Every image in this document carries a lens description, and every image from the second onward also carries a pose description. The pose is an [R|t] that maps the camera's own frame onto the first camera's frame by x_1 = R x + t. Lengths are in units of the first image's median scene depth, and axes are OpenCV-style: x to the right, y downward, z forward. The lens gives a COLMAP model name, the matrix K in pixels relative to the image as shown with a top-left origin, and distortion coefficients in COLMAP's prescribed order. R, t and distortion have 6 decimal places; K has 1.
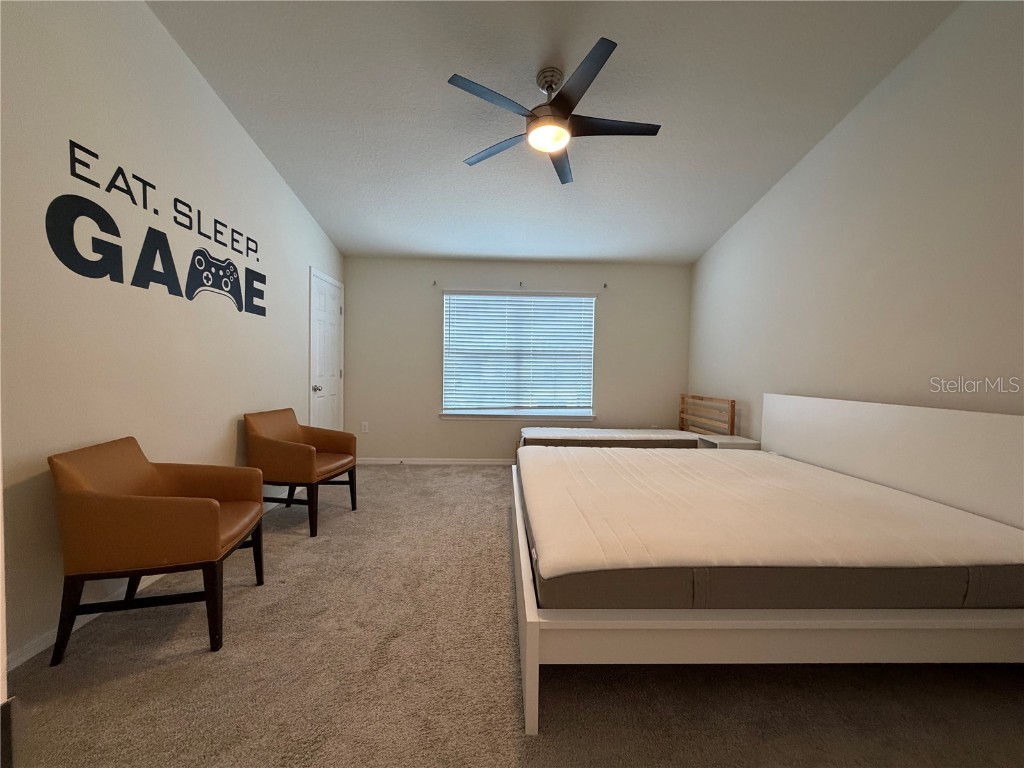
lens RADIAL K [[409.6, 0, 509.7], [0, 409.6, 380.9], [0, 0, 1]] dist [0.001161, -0.000418]
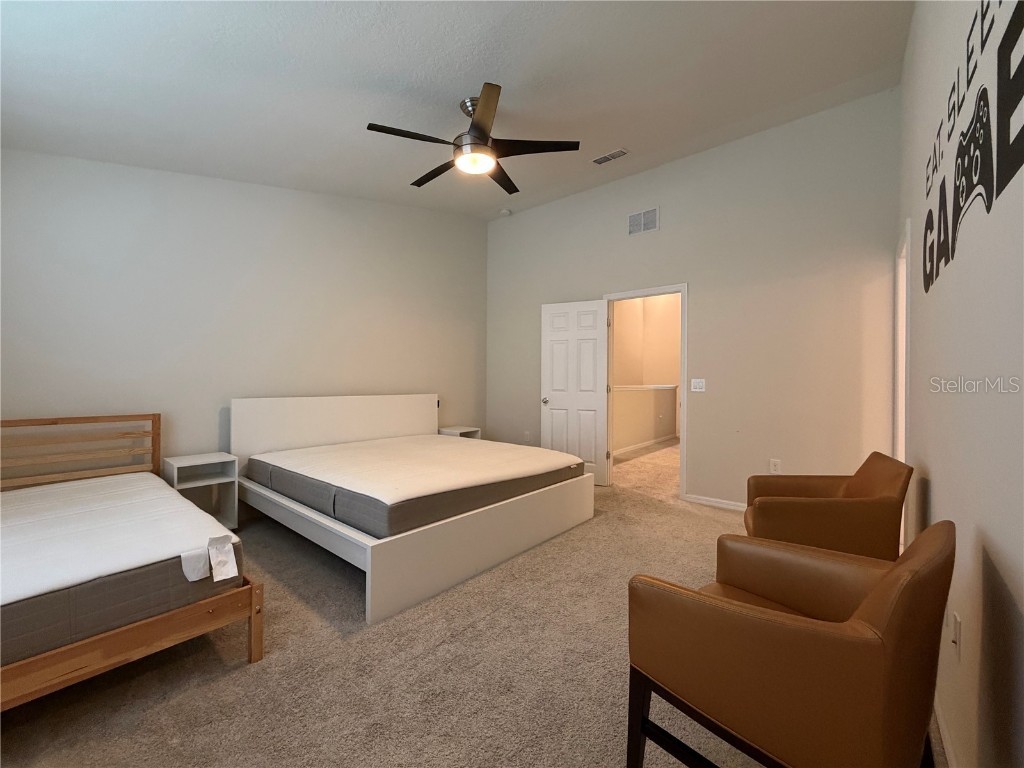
lens RADIAL K [[409.6, 0, 509.7], [0, 409.6, 380.9], [0, 0, 1]] dist [0.001161, -0.000418]
pose [[-0.737360, -0.023089, 0.675105, -0.386083], [-0.004141, 0.999551, 0.029663, -0.033258], [-0.675487, 0.019077, -0.737125, 0.945005]]
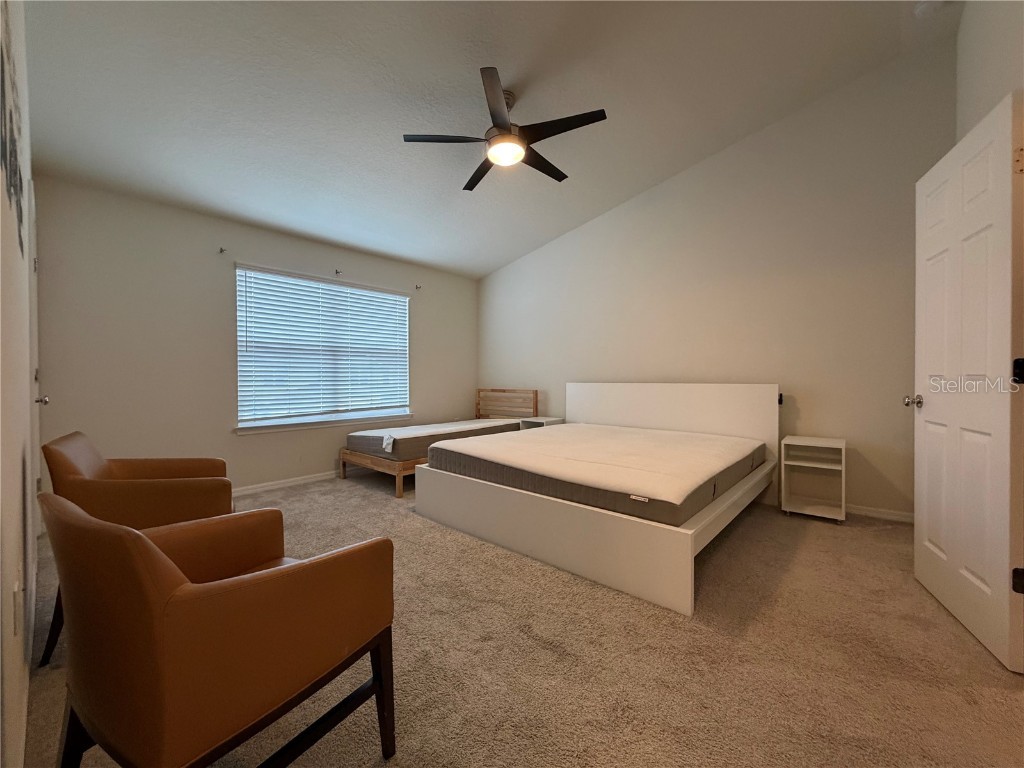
lens RADIAL K [[409.6, 0, 509.7], [0, 409.6, 380.9], [0, 0, 1]] dist [0.001161, -0.000418]
pose [[0.686525, -0.023119, 0.726738, -0.392959], [0.031646, 0.999497, 0.001900, 0.010388], [-0.726417, 0.021694, 0.686912, 0.134043]]
